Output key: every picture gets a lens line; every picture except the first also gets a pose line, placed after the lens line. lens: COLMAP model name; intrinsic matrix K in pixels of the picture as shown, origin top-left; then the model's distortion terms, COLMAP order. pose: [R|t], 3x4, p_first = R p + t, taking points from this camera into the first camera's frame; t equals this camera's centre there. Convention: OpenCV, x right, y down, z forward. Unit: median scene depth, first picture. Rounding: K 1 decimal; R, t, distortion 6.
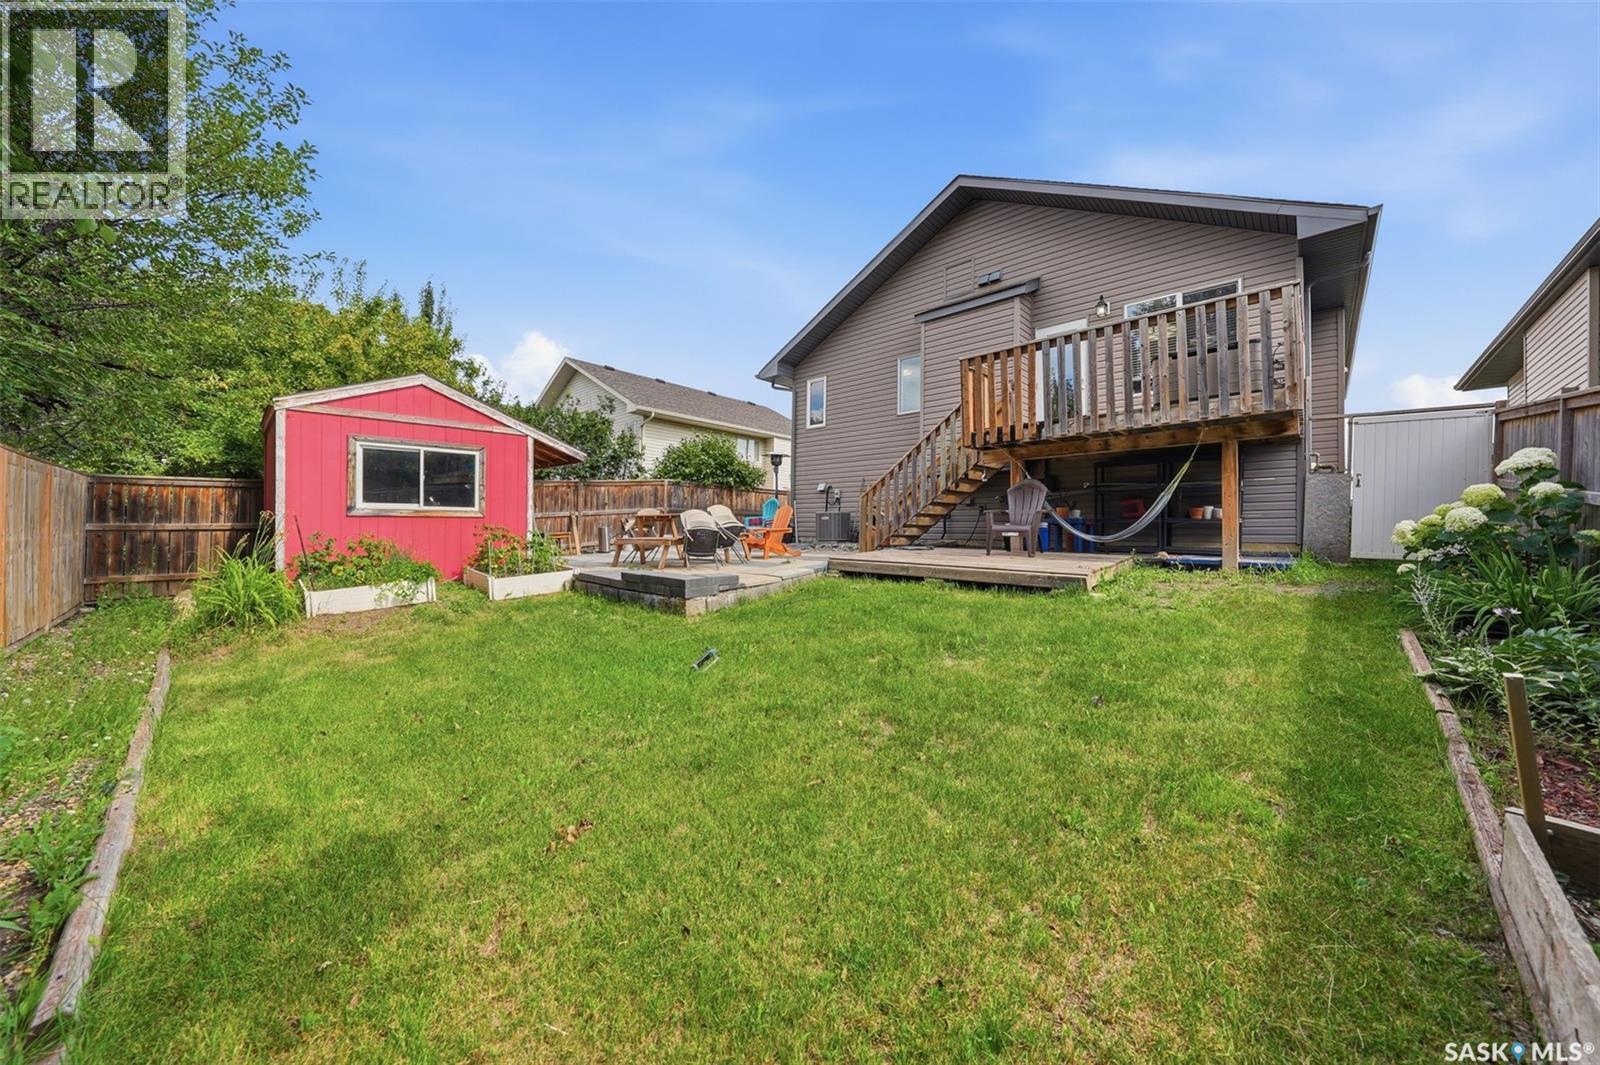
lens RADIAL K [[556.3, 0, 804.8], [0, 556.3, 522.4], [0, 0, 1]] dist [-0.024173, 0.003563]
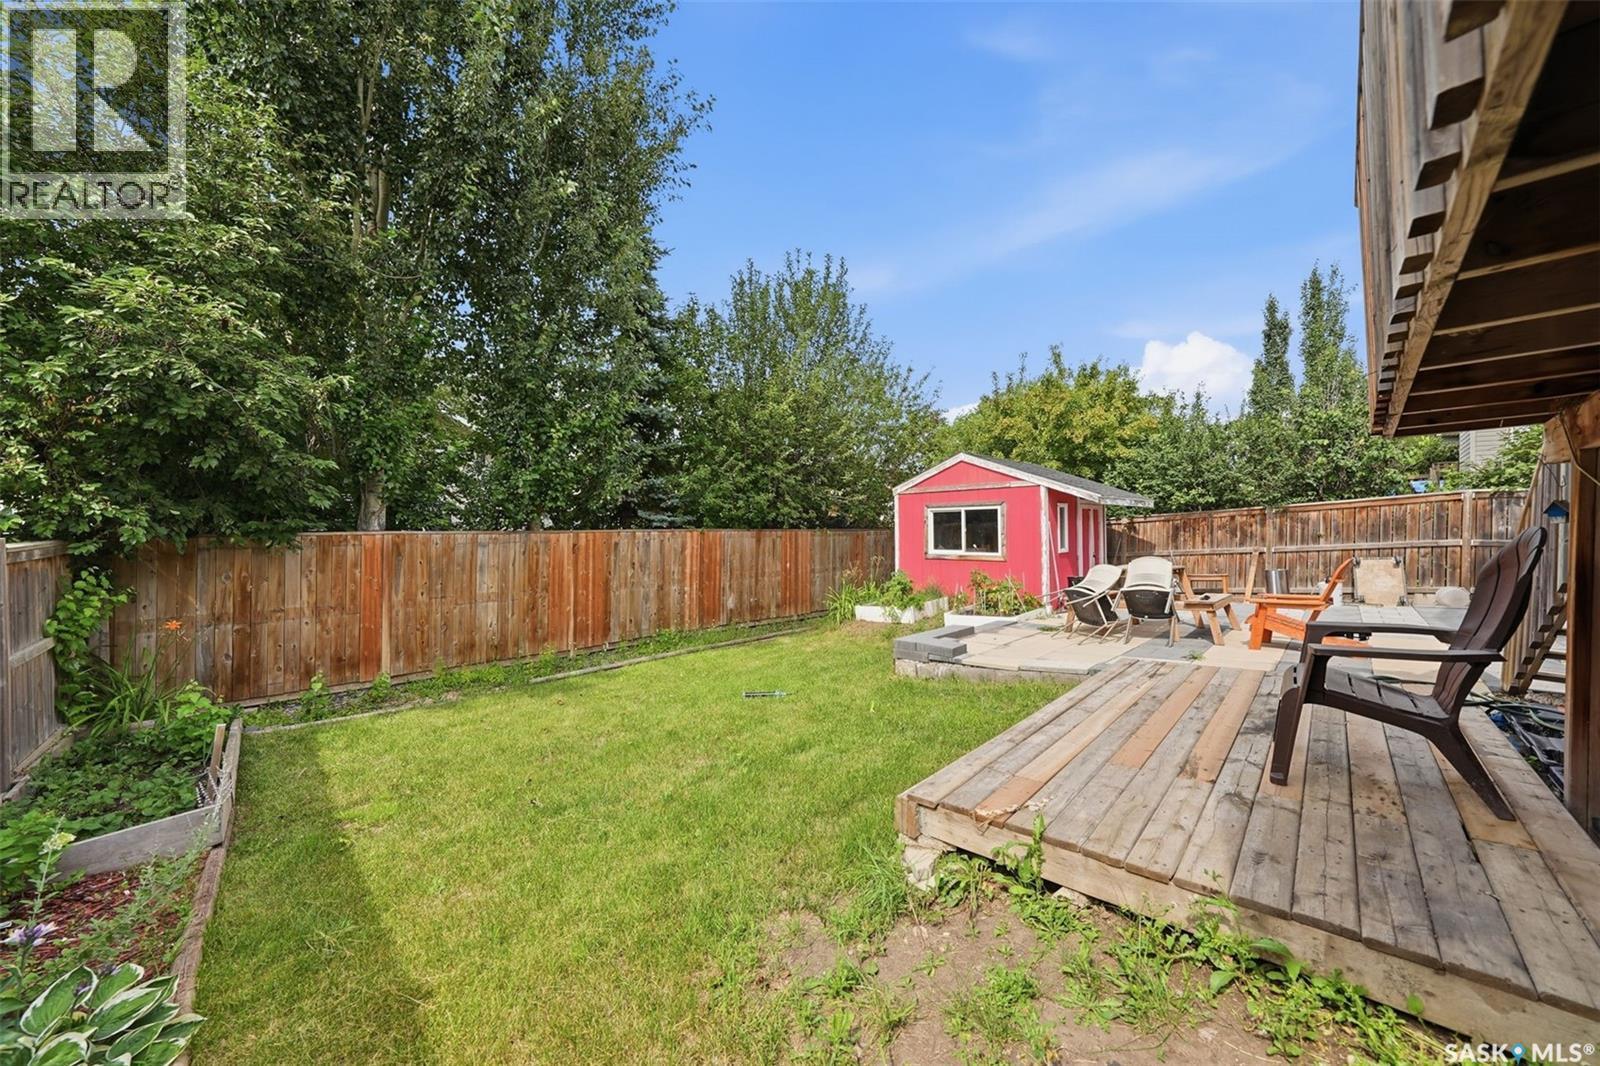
lens RADIAL K [[556.3, 0, 802.1], [0, 556.3, 527.3], [0, 0, 1]] dist [-0.024173, 0.003563]
pose [[0.001214, -0.010720, -0.999942, 0.582774], [0.007378, 0.999915, -0.010711, -0.070137], [0.999972, -0.007364, 0.001293, 0.558492]]
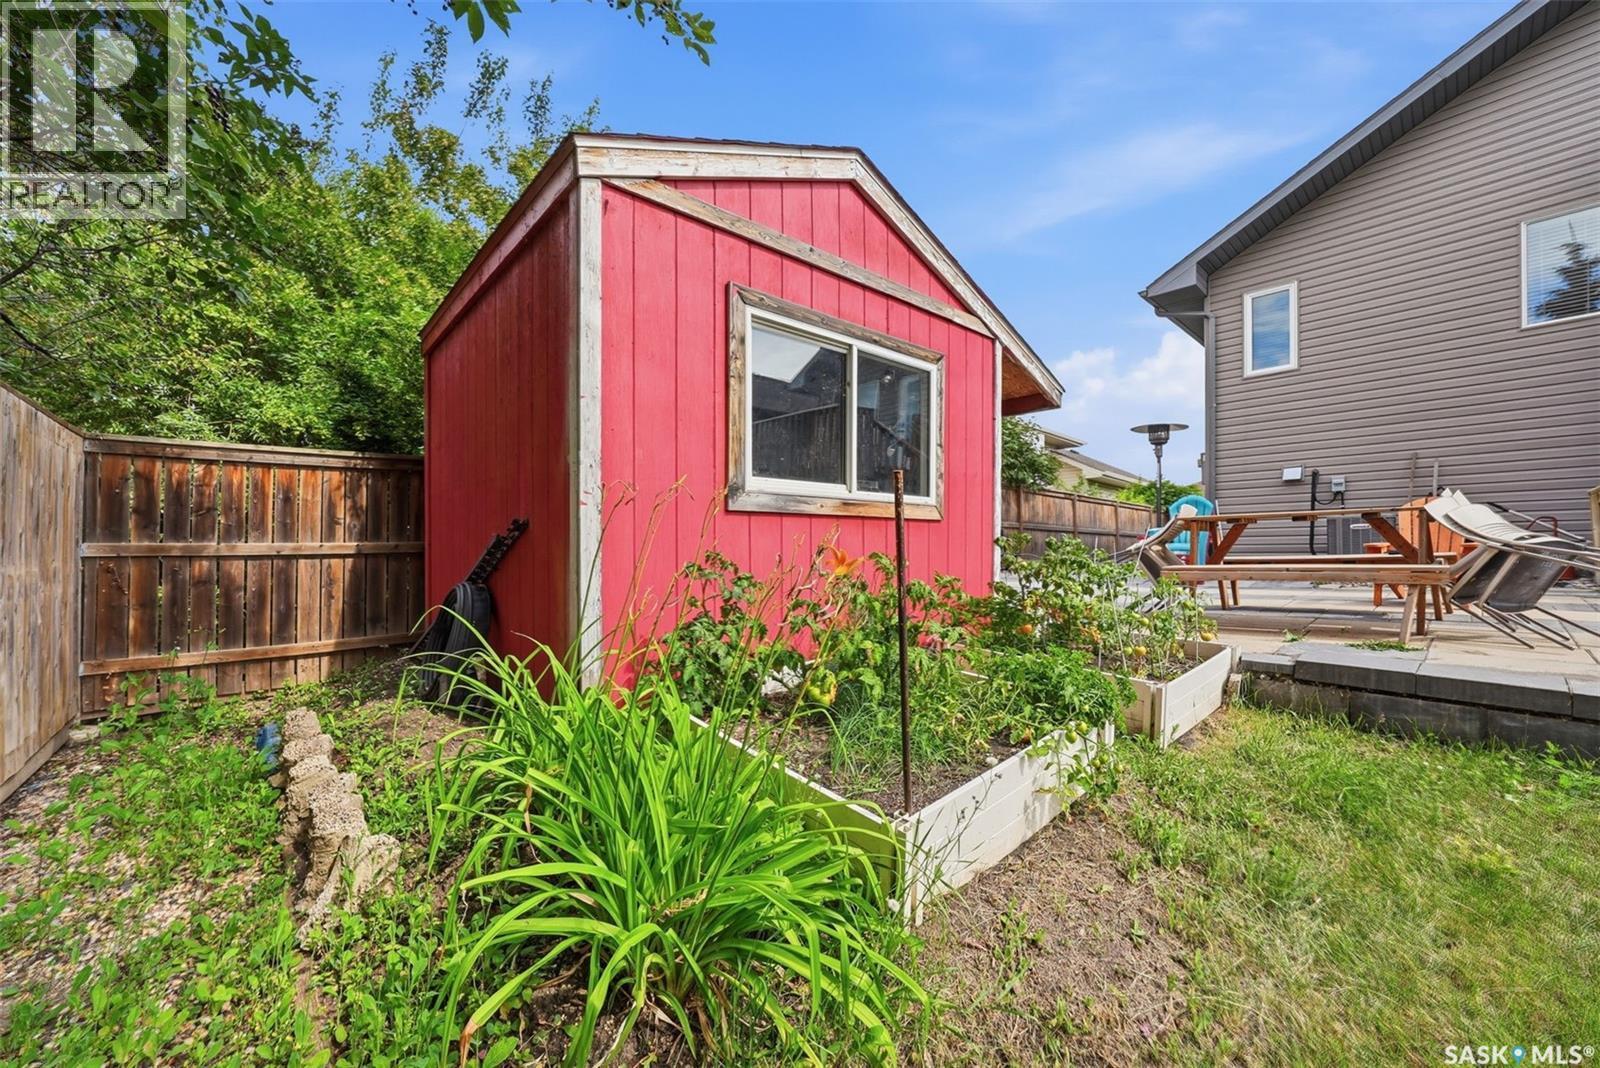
lens RADIAL K [[614.3, 0, 795.1], [0, 614.3, 550.2], [0, 0, 1]] dist [-0.010794, 0.000898]
pose [[0.997549, -0.010517, -0.069172, -0.645905], [0.010641, 0.999942, 0.001433, 0.013255], [0.069153, -0.002166, 0.997604, 0.491581]]
